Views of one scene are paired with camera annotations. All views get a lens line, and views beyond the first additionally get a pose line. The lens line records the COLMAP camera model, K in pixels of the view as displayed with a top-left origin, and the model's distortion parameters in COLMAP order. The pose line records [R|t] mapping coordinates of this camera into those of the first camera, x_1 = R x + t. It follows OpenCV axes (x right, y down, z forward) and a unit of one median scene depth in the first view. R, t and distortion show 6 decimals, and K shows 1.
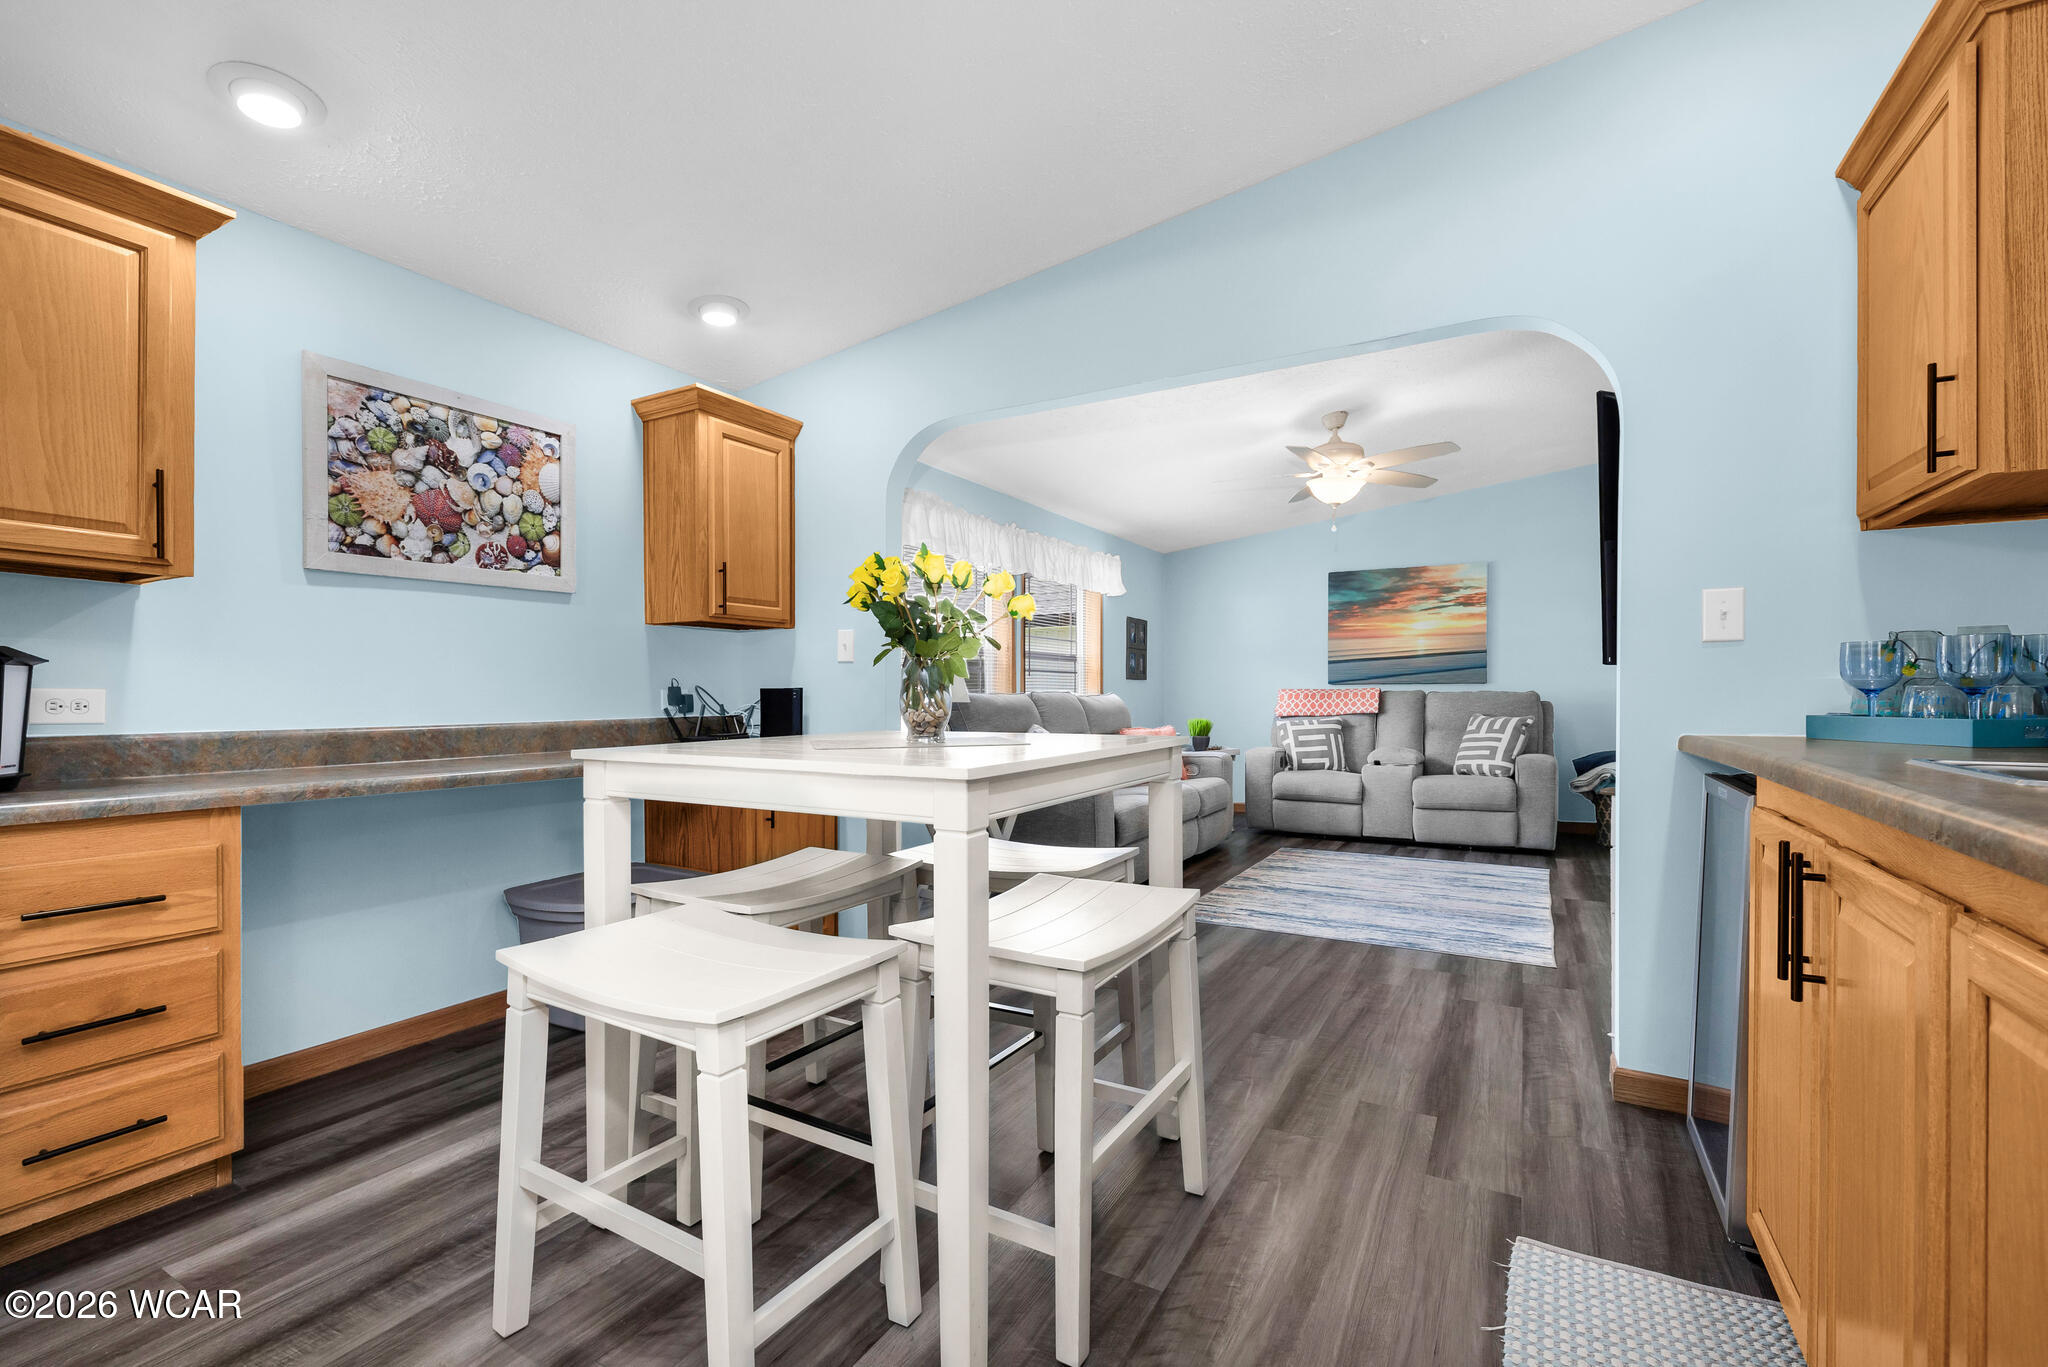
lens RADIAL K [[876.9, 0, 1016.8], [0, 876.9, 697.6], [0, 0, 1]] dist [0.000043, -0.000395]
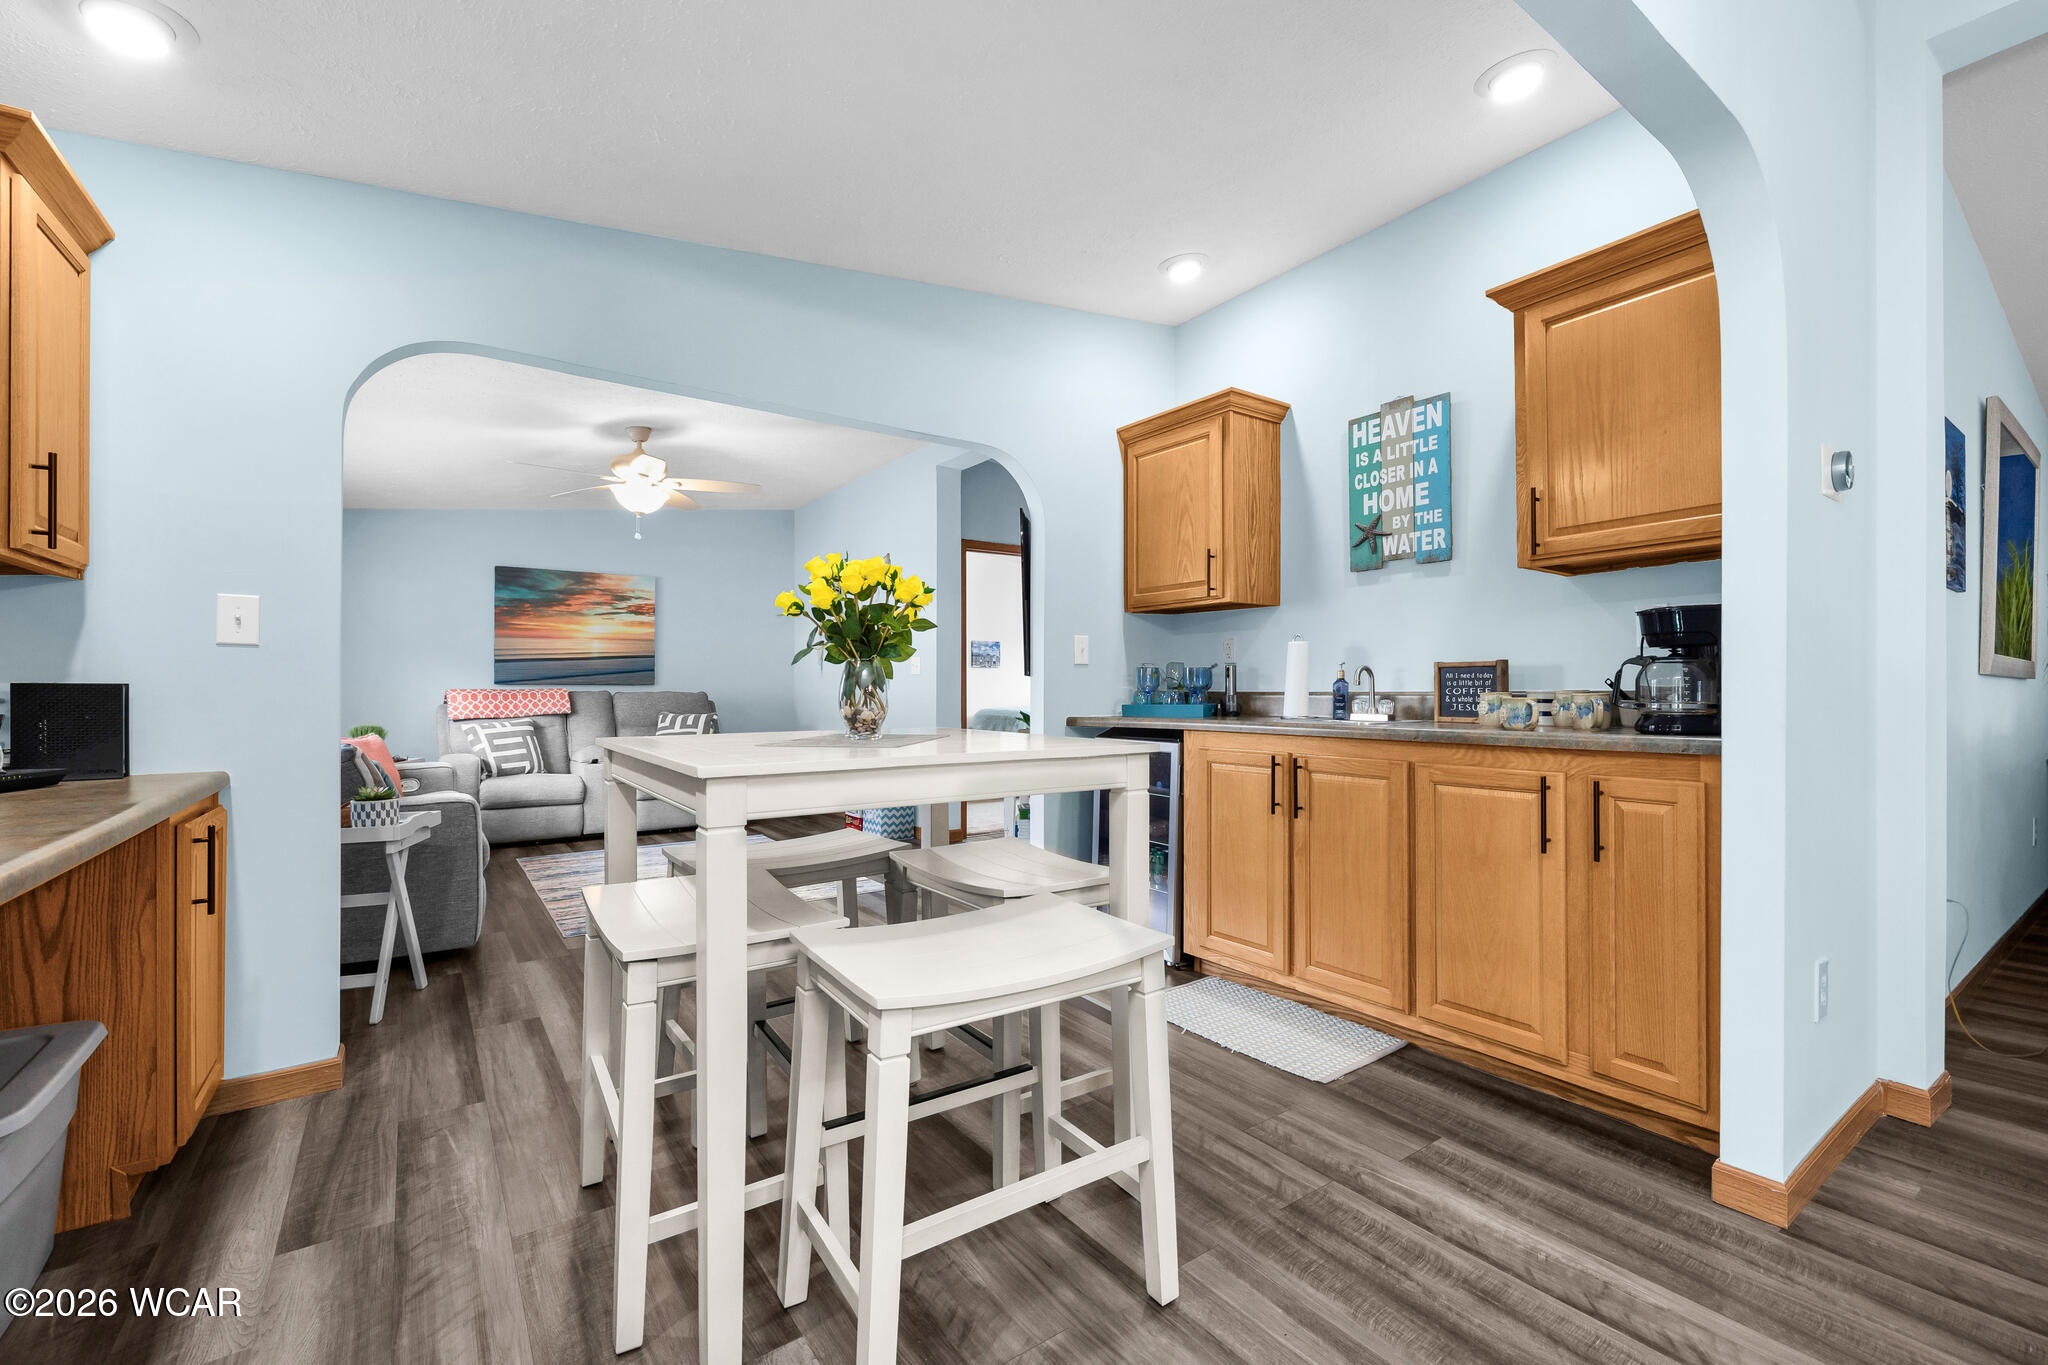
lens RADIAL K [[876.9, 0, 1020.9], [0, 876.9, 692.9], [0, 0, 1]] dist [0.000043, -0.000395]
pose [[0.425574, 0.002323, 0.904921, -0.295595], [0.005729, 0.999970, -0.005261, 0.002412], [-0.904906, 0.007423, 0.425548, 0.105920]]
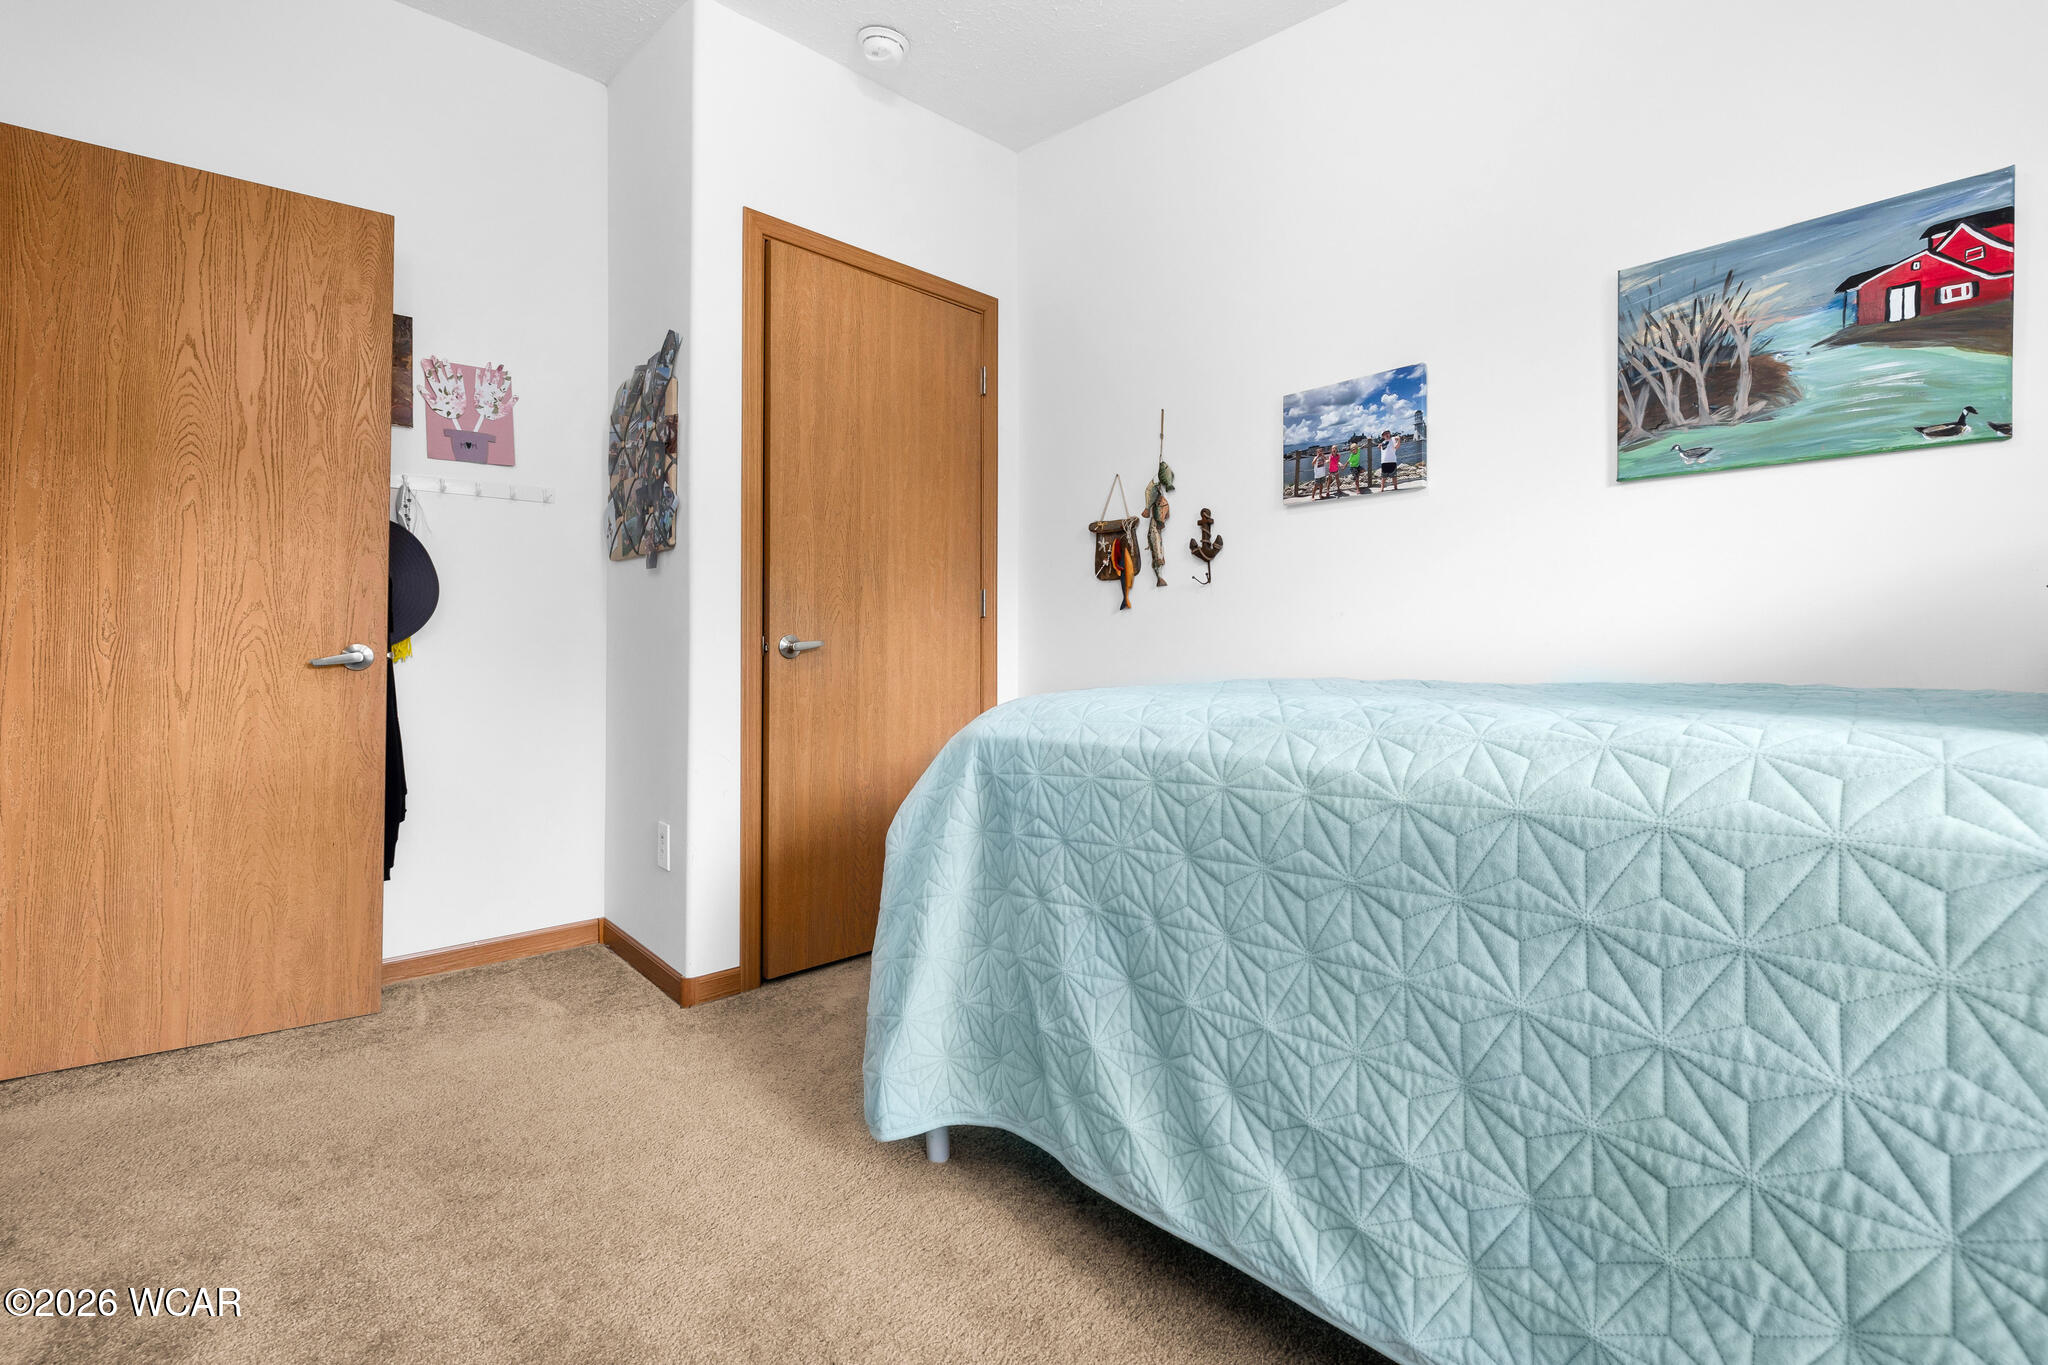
lens RADIAL K [[876.9, 0, 1011.6], [0, 876.9, 633.4], [0, 0, 1]] dist [0.000043, -0.000395]
pose [[0.947562, -0.004607, -0.319538, 0.966669], [-0.003045, 0.999721, -0.023441, 0.010320], [0.319556, 0.023185, 0.947284, 0.426987]]
